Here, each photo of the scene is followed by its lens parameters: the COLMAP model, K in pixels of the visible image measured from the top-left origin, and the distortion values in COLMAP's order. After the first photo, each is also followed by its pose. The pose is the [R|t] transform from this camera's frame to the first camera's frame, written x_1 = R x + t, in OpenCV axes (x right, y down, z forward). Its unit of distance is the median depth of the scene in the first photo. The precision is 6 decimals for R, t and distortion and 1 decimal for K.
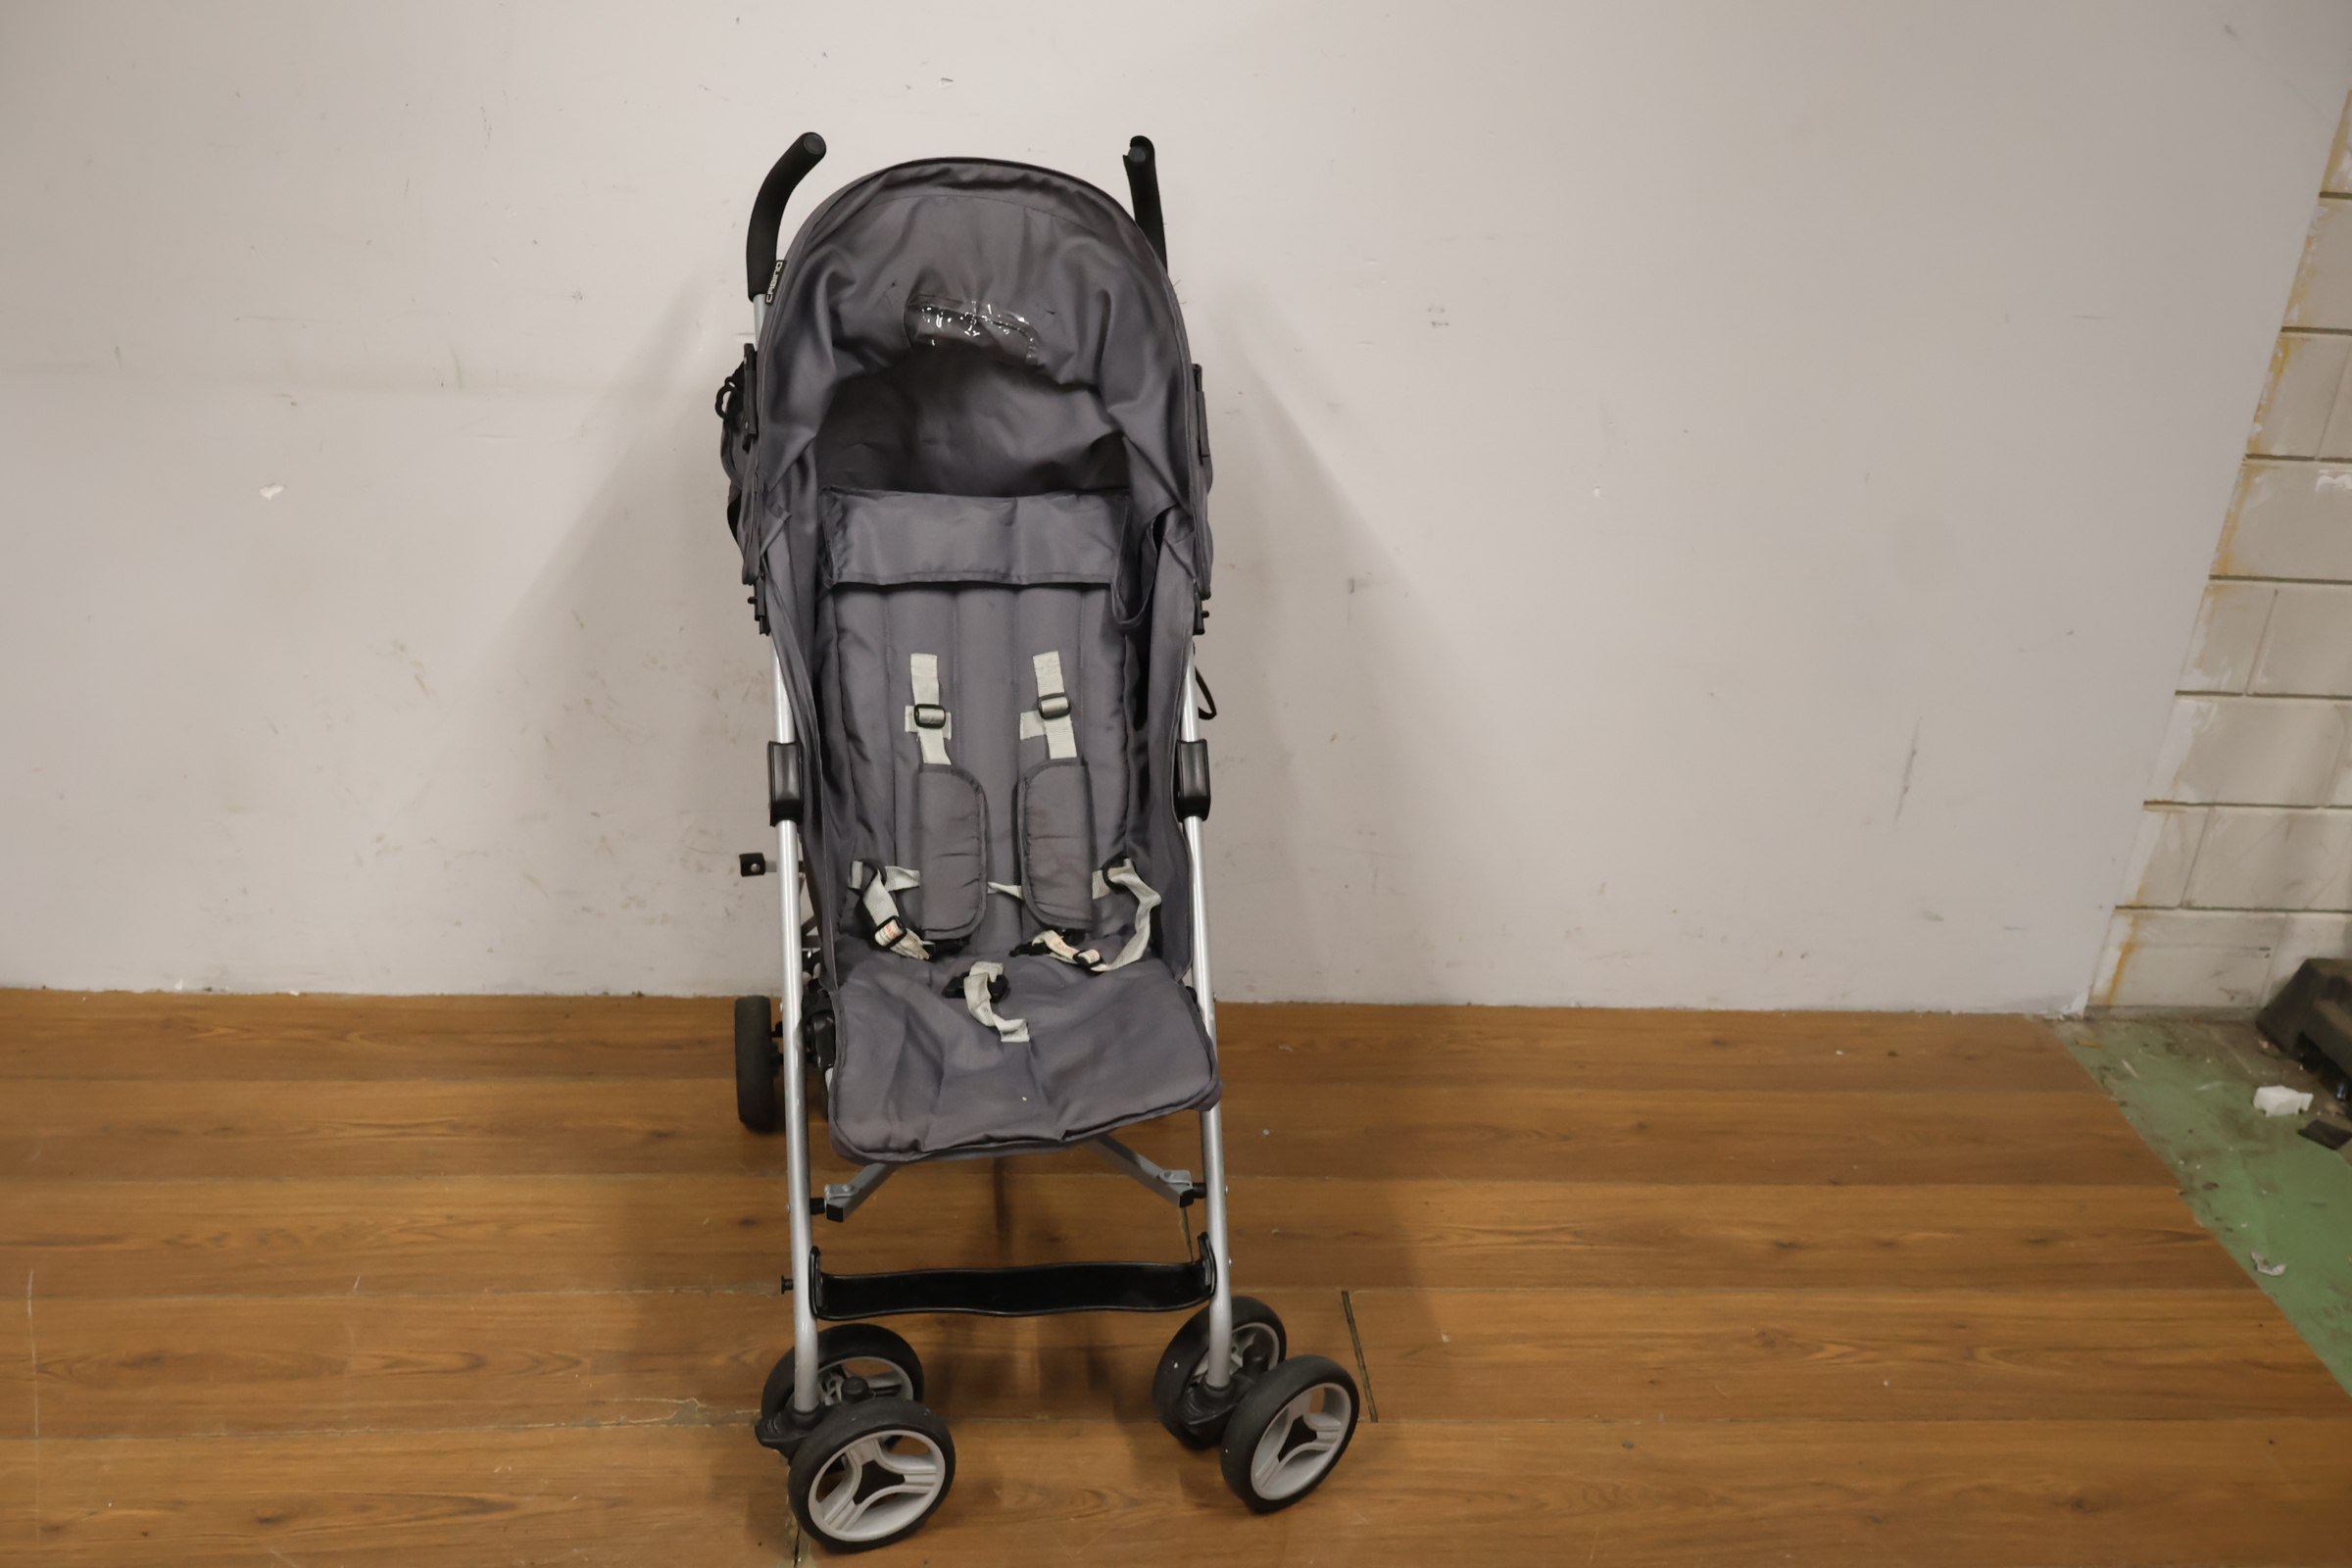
lens RADIAL K [[2207.4, 0, 1172.3], [0, 2207.4, 786.6], [0, 0, 1]] dist [0.001733, -0.000221]
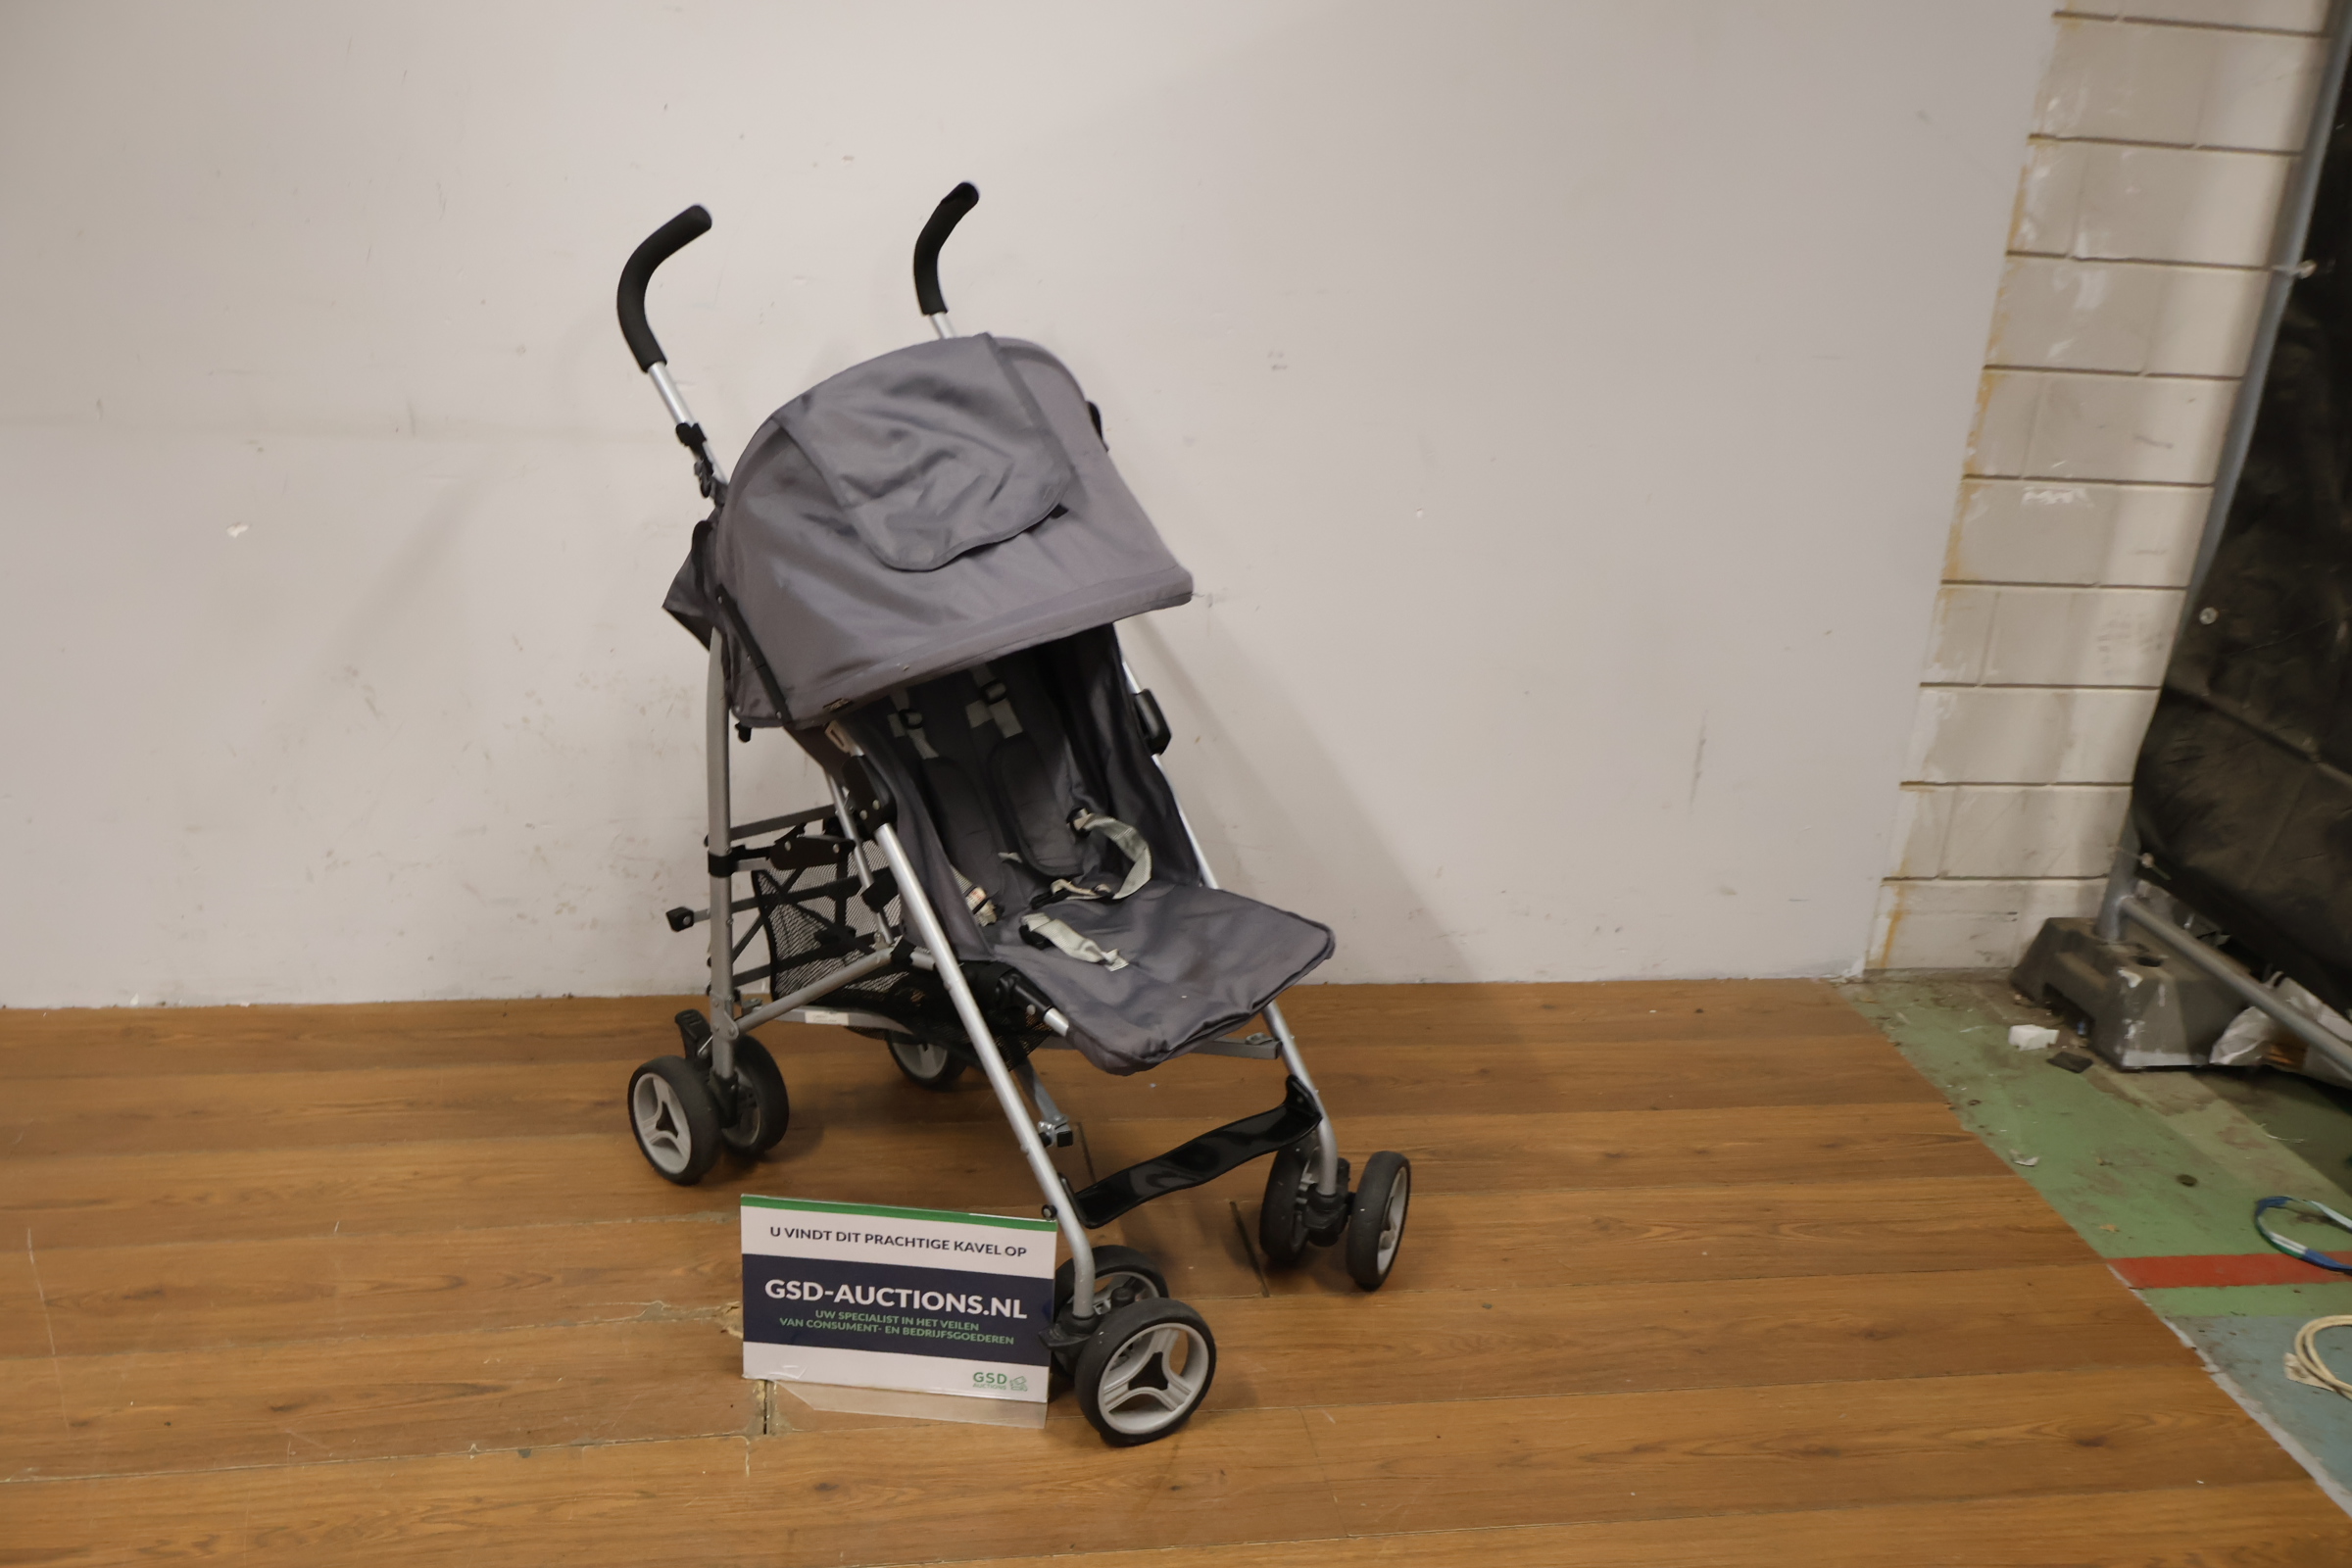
lens RADIAL K [[2205.9, 0, 1181.5], [0, 2205.9, 780.5], [0, 0, 1]] dist [-0.005370, 0.012262]
pose [[0.995885, -0.029617, 0.085644, -0.033351], [0.036457, 0.996173, -0.079440, 0.090473], [-0.082964, 0.082236, 0.993154, -0.117686]]
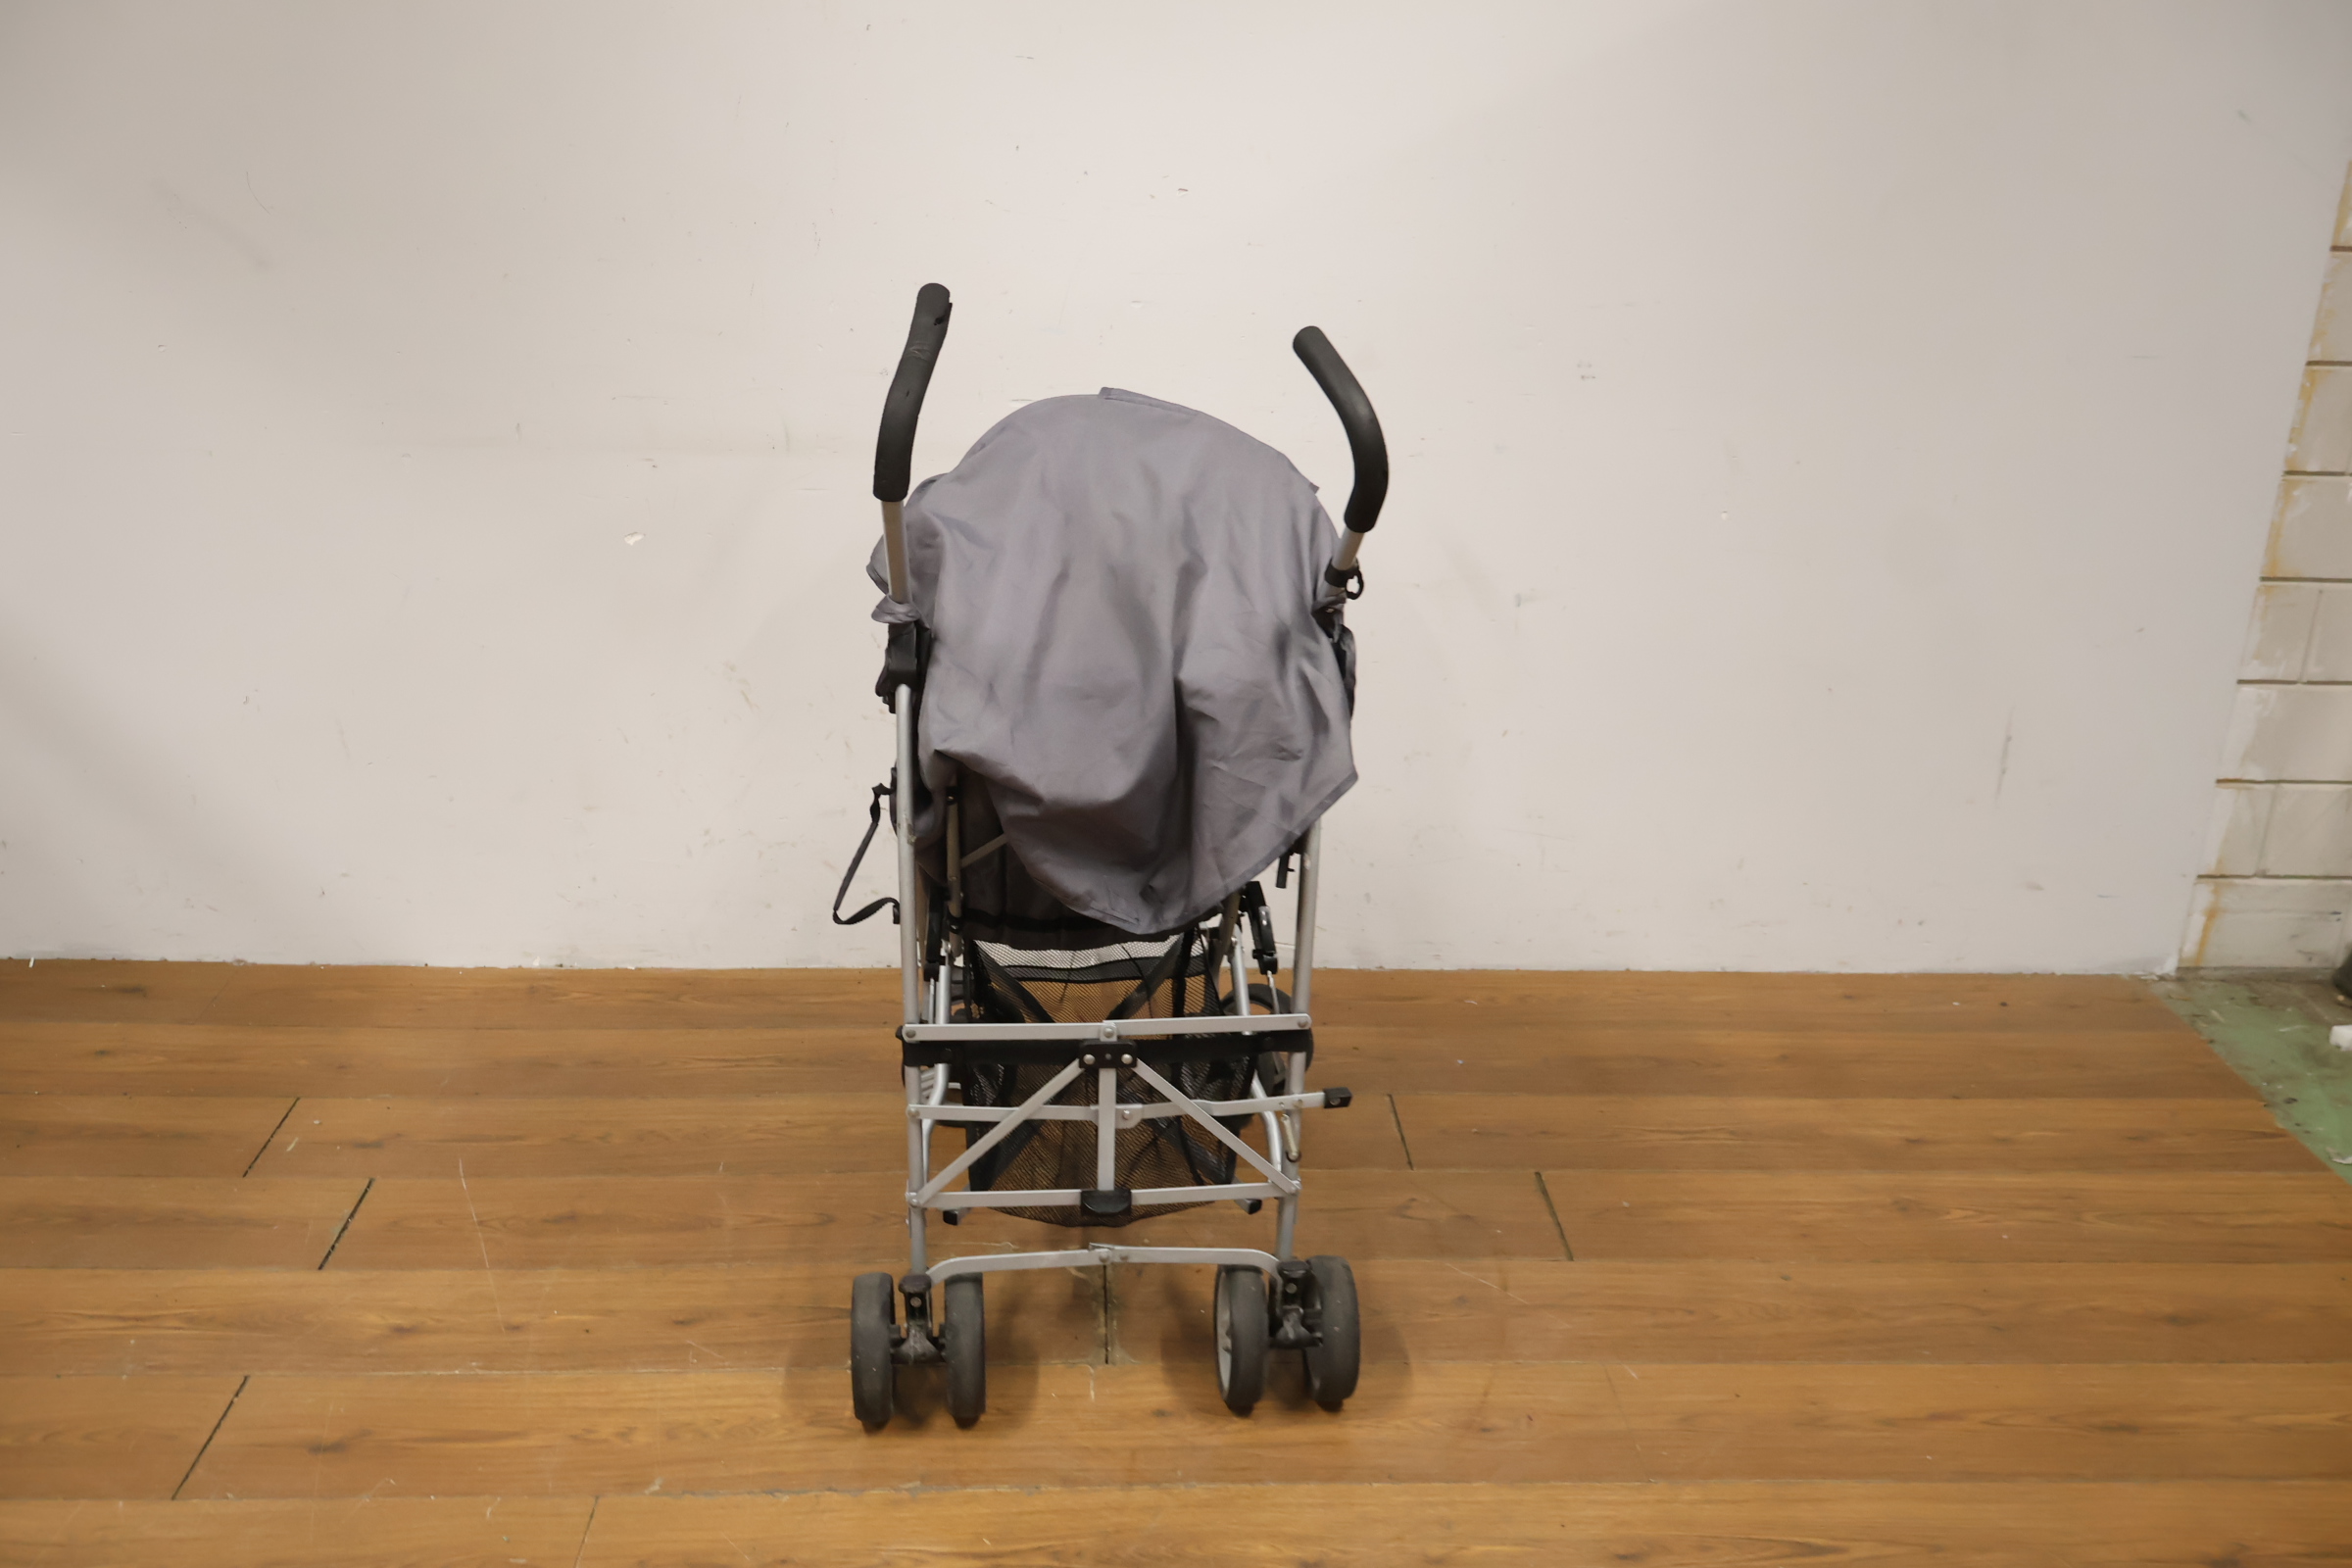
lens RADIAL K [[2208.1, 0, 1170.0], [0, 2208.1, 777.7], [0, 0, 1]] dist [0.005582, -0.005023]
pose [[0.998544, -0.021807, -0.049341, -0.049164], [0.017660, 0.996395, -0.082978, 0.099160], [0.050973, 0.081986, 0.995329, -0.183252]]
